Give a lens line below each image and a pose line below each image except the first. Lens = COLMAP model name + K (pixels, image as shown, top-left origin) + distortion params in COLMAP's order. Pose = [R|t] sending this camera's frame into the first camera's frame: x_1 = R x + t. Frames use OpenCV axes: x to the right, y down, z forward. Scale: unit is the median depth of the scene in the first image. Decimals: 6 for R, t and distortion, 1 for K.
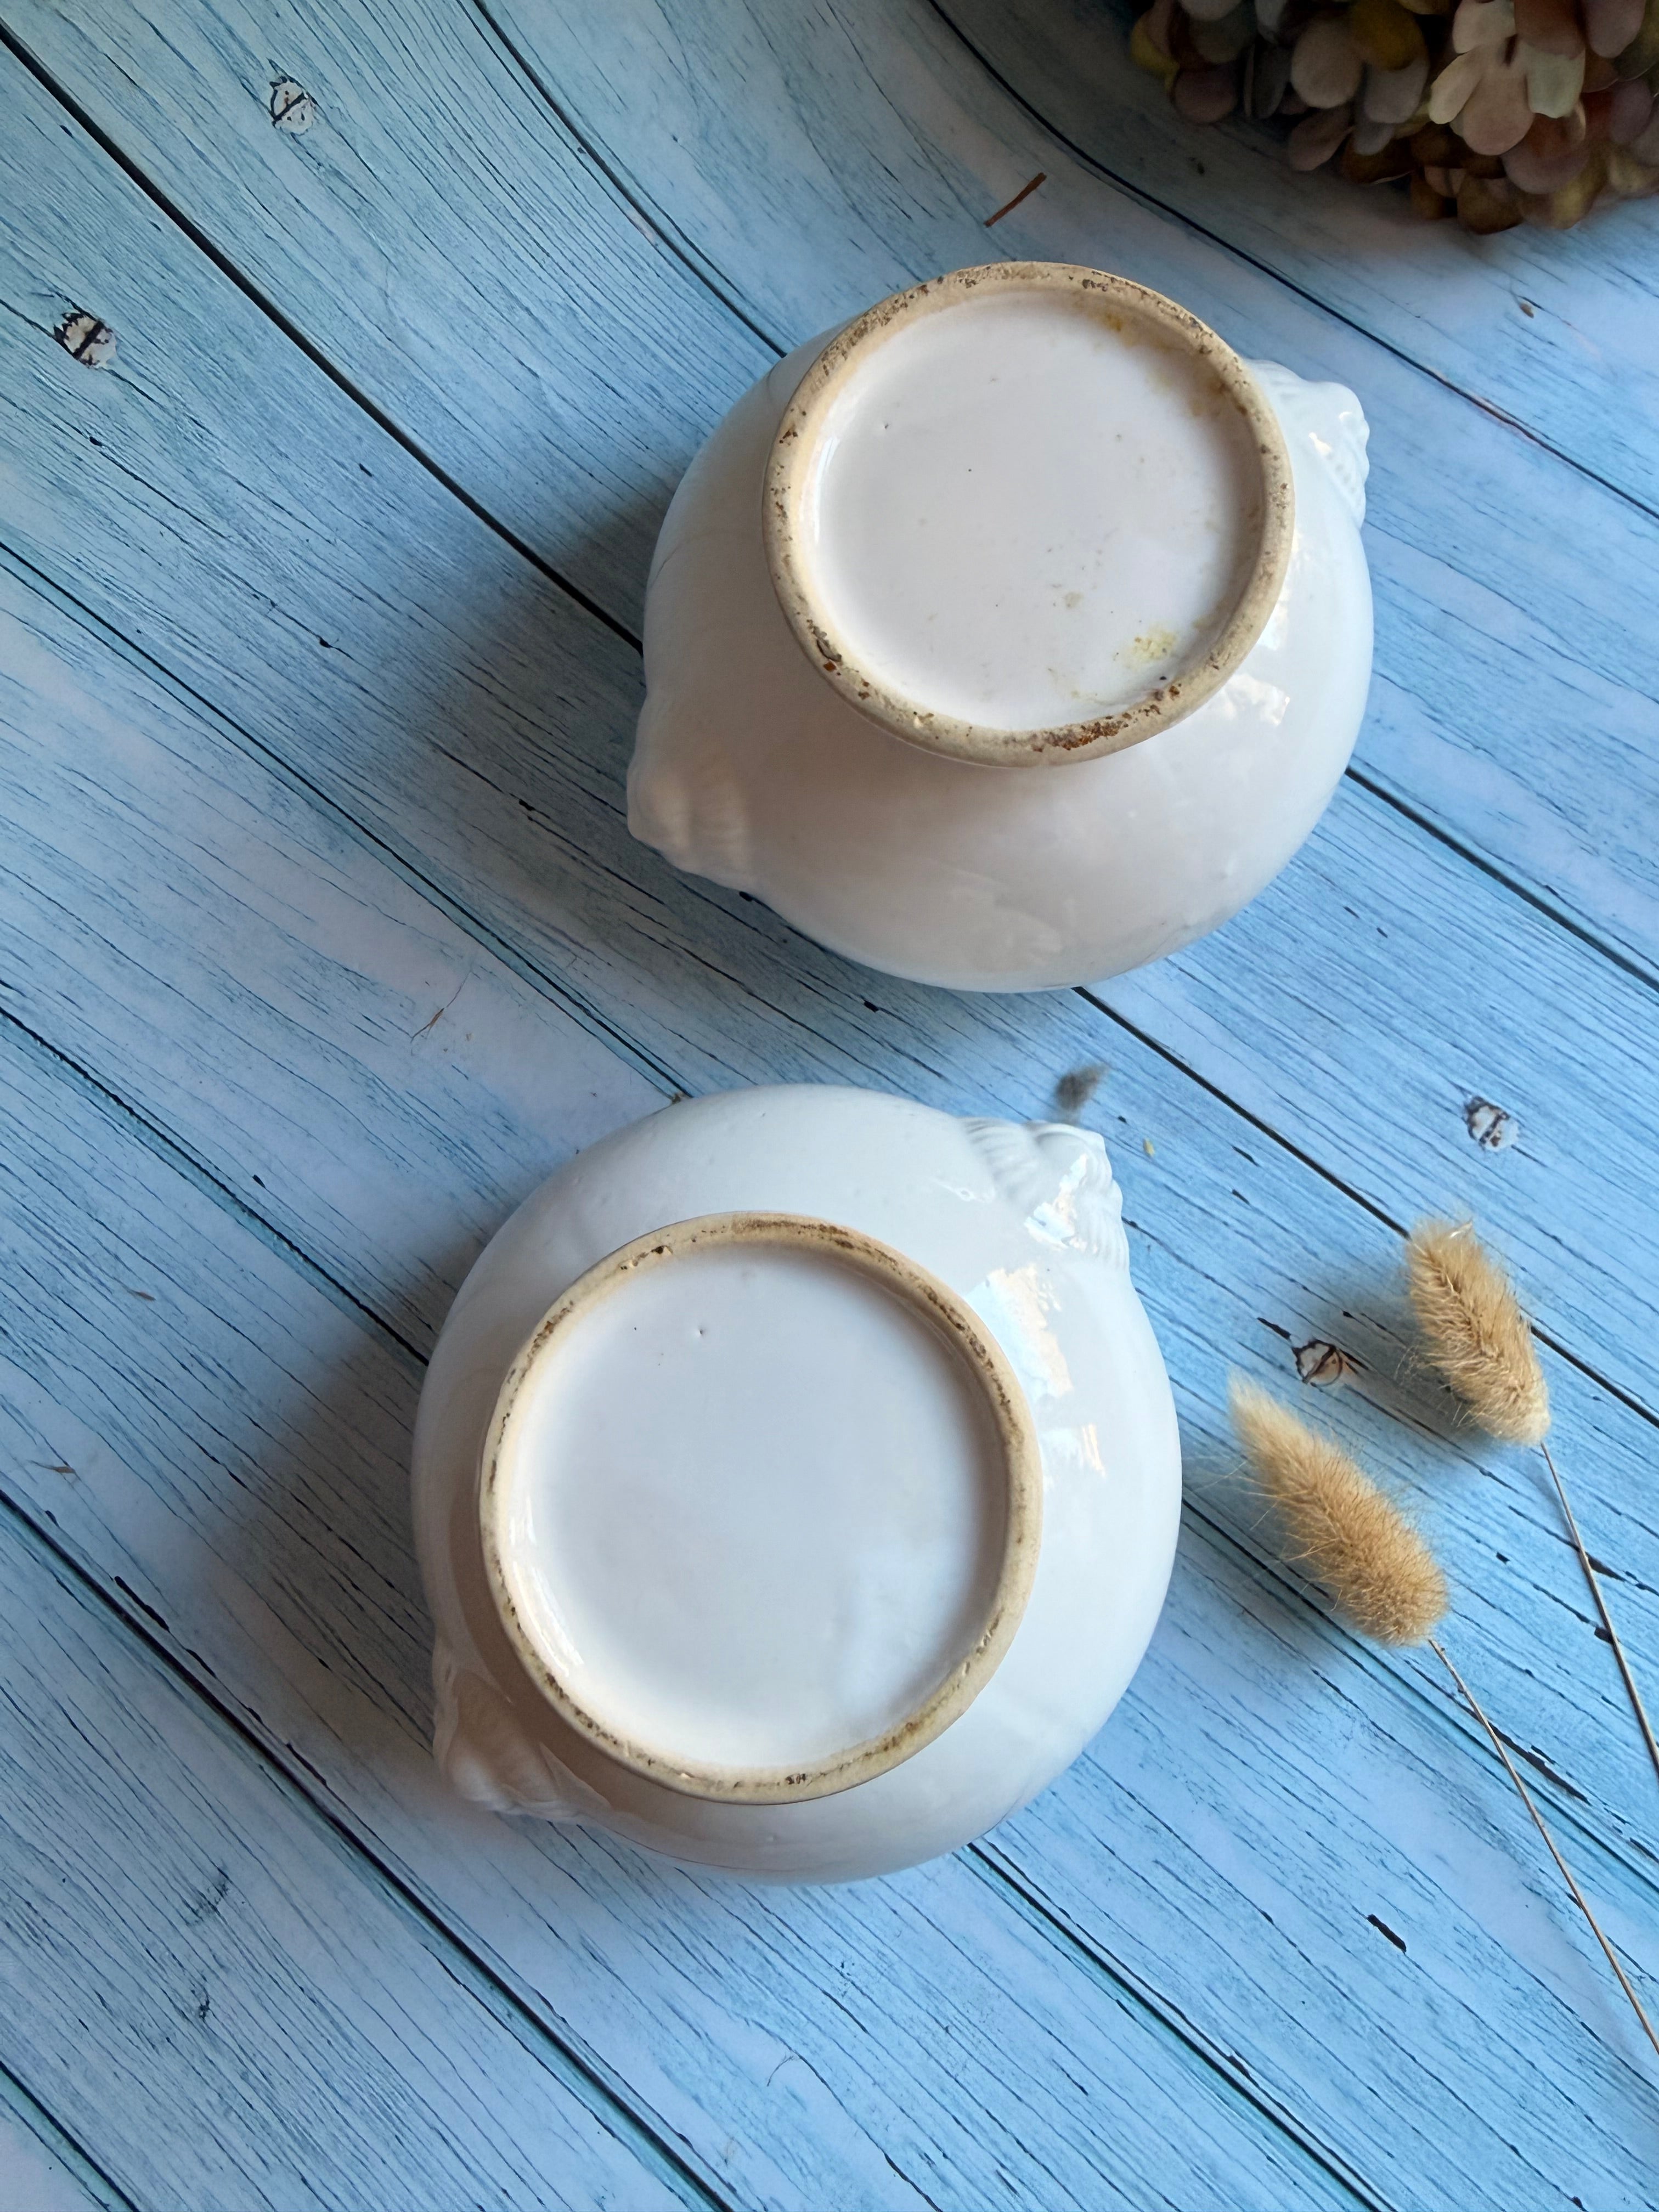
lens RADIAL K [[1751.9, 0, 785.5], [0, 1751.9, 1009.6], [0, 0, 1]] dist [0.021901, -0.005285]
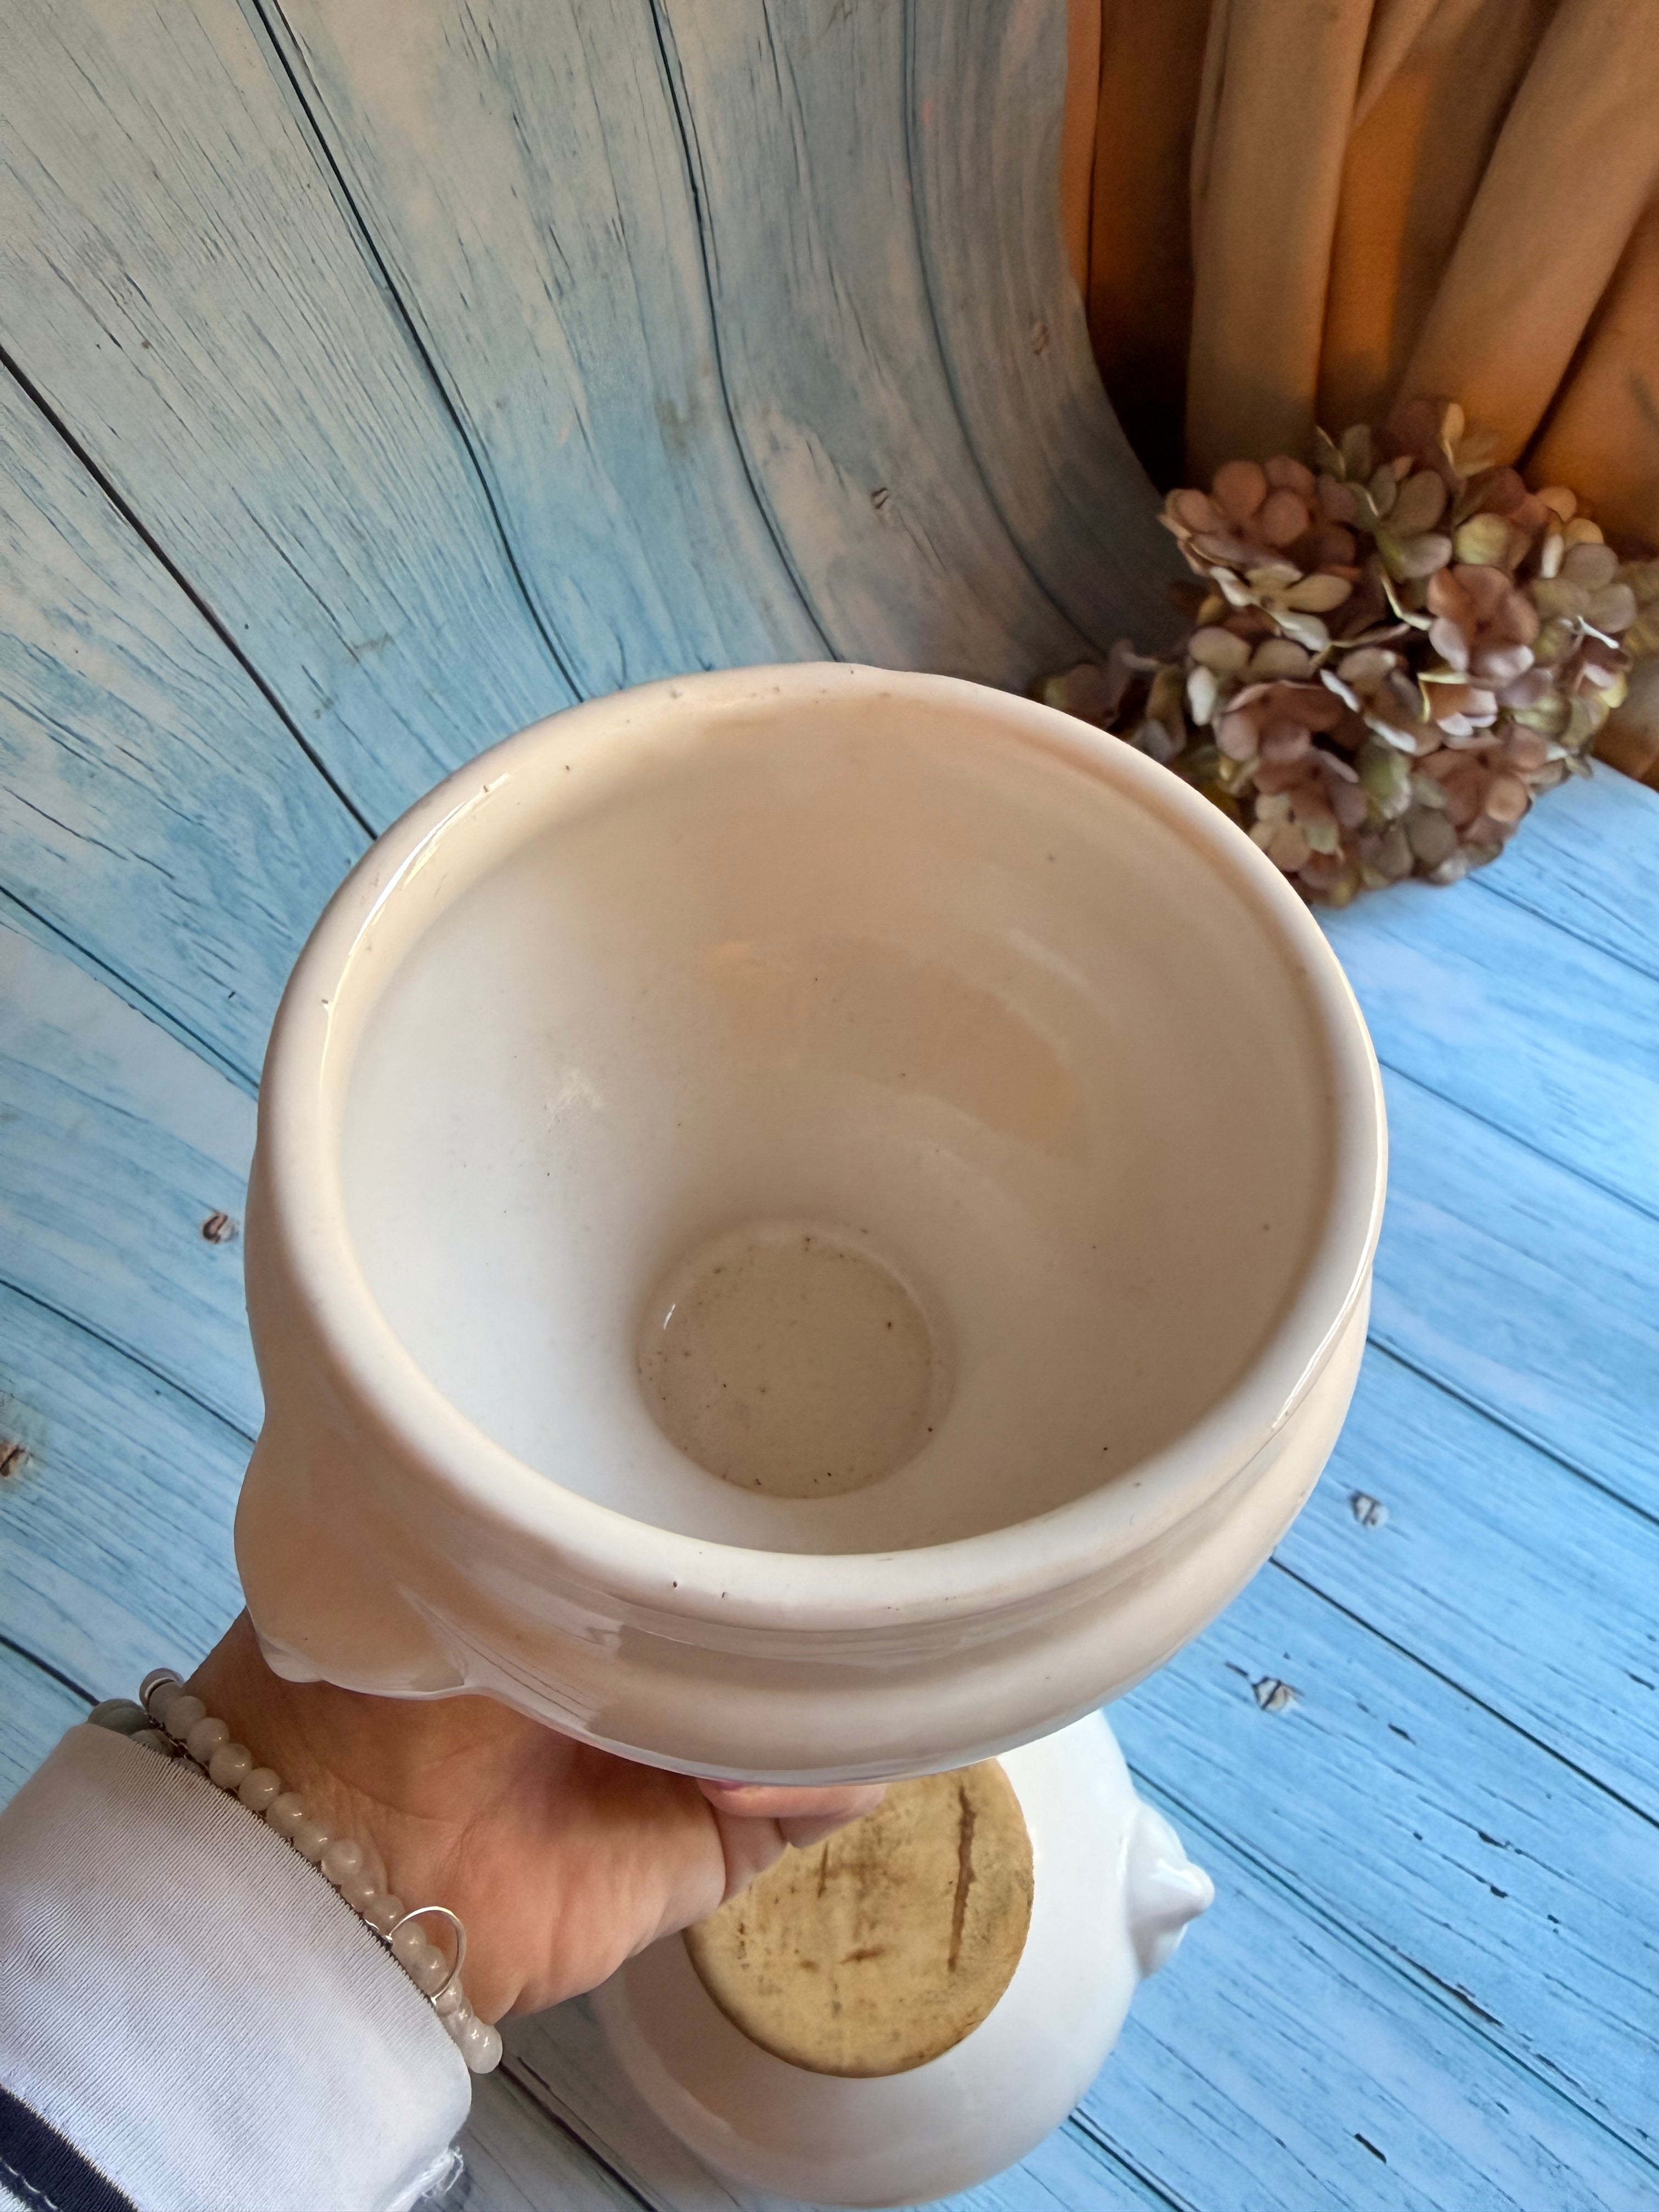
lens RADIAL K [[1751.9, 0, 797.1], [0, 1751.9, 989.2], [0, 0, 1]] dist [0.021901, -0.005285]
pose [[0.997736, -0.030321, 0.060036, -0.137897], [0.044989, 0.964397, -0.260605, 0.010192], [-0.049996, 0.262716, 0.963577, -0.473480]]
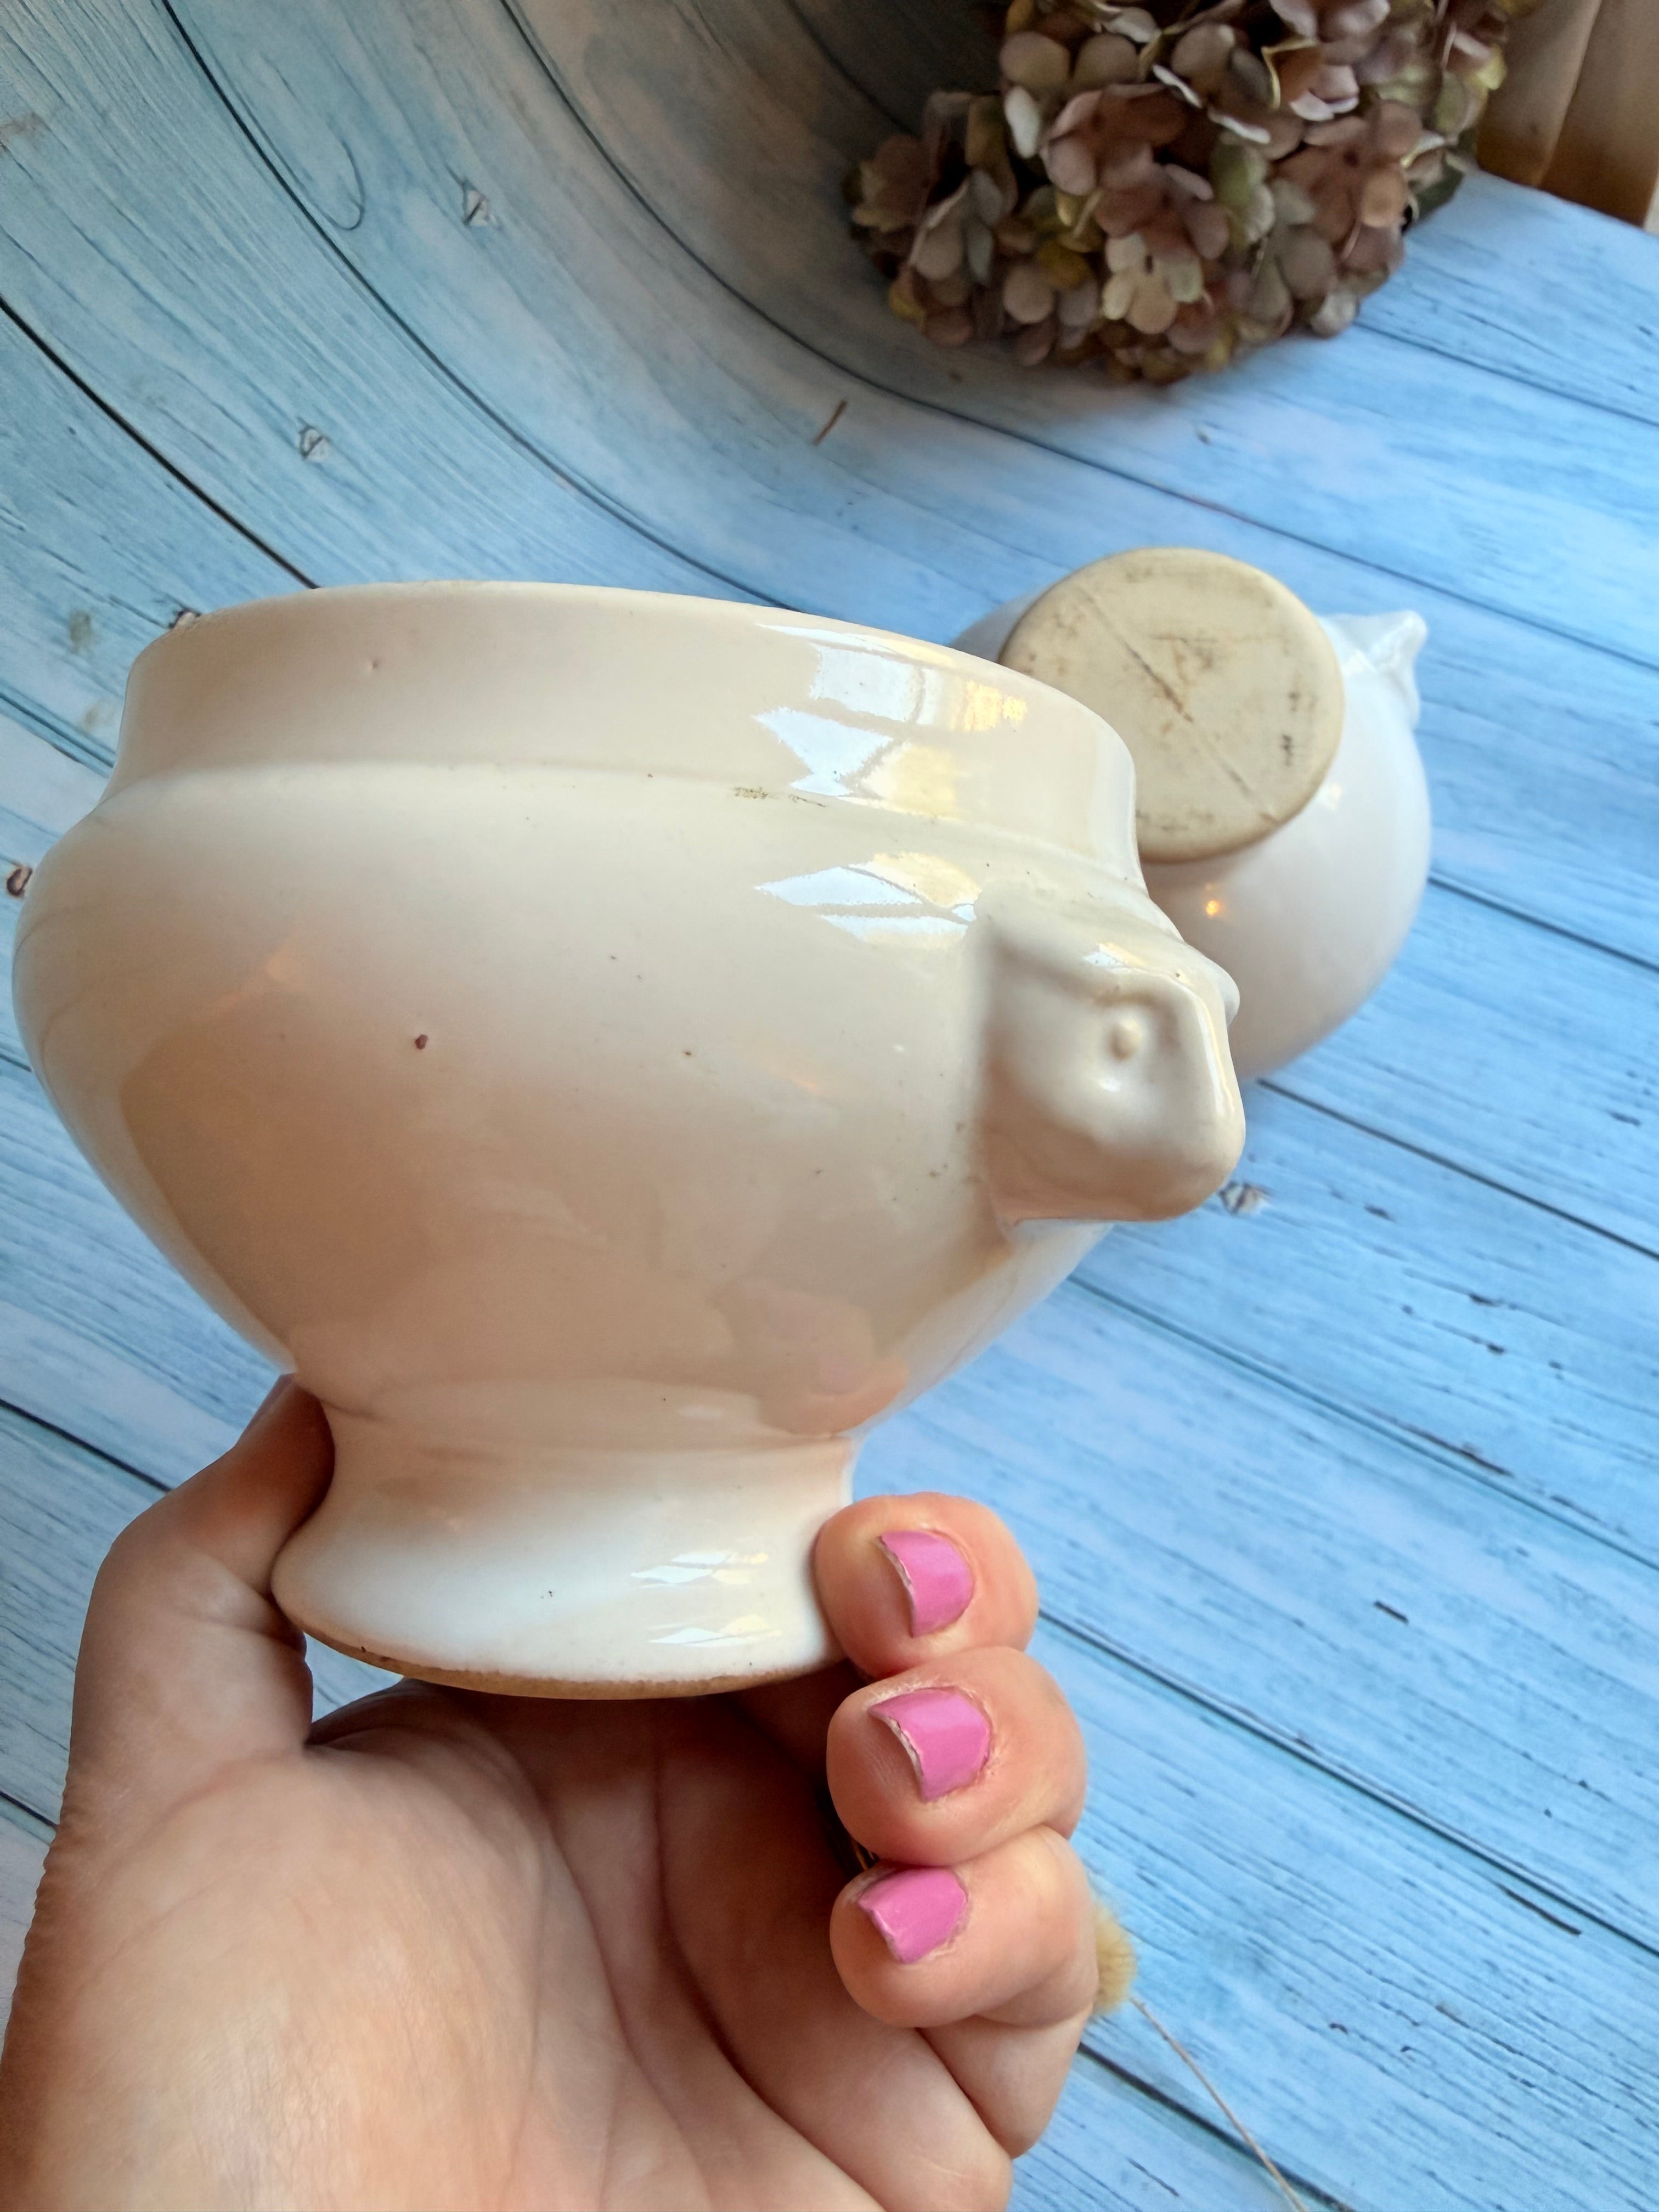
lens RADIAL K [[1751.9, 0, 806.8], [0, 1751.9, 990.6], [0, 0, 1]] dist [0.021901, -0.005285]
pose [[0.978917, -0.194777, 0.061517, -0.062163], [0.201906, 0.968305, -0.147038, 0.182362], [-0.030927, 0.156359, 0.987216, -0.306481]]
